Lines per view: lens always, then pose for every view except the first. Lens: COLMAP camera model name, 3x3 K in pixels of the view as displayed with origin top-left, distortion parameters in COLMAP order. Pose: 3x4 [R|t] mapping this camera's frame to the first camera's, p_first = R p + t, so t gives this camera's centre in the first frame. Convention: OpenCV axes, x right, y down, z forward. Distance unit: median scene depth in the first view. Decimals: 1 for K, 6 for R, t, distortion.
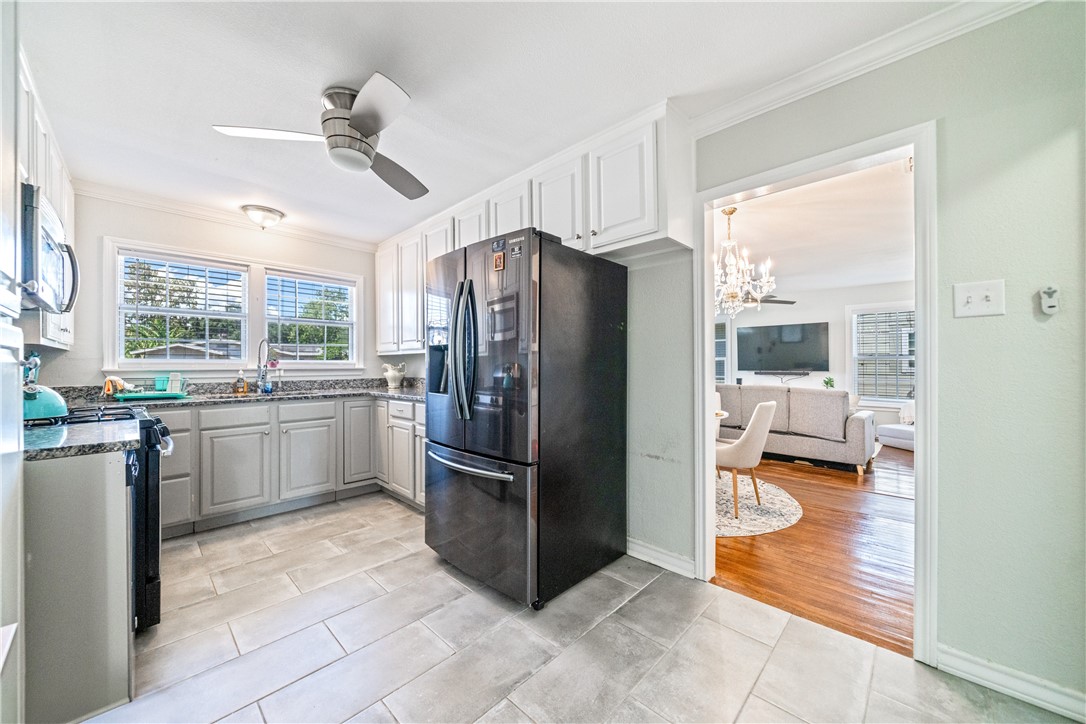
lens RADIAL K [[395.2, 0, 543.0], [0, 395.2, 362.0], [0, 0, 1]] dist [-0.000144, -0.000066]
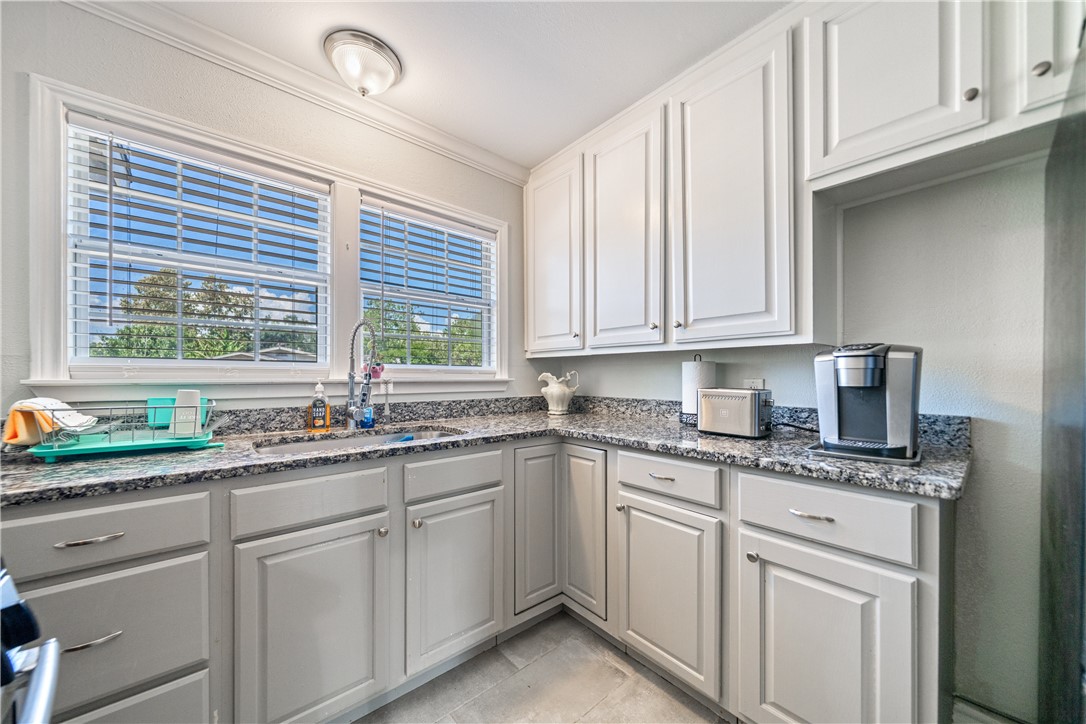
lens RADIAL K [[389.8, 0, 541.1], [0, 389.8, 375.8], [0, 0, 1]] dist [0.000849, 0.000060]
pose [[0.995592, 0.007584, -0.093484, -0.435238], [-0.006601, 0.999920, 0.010827, 0.003823], [0.093559, -0.010162, 0.995562, 0.529883]]
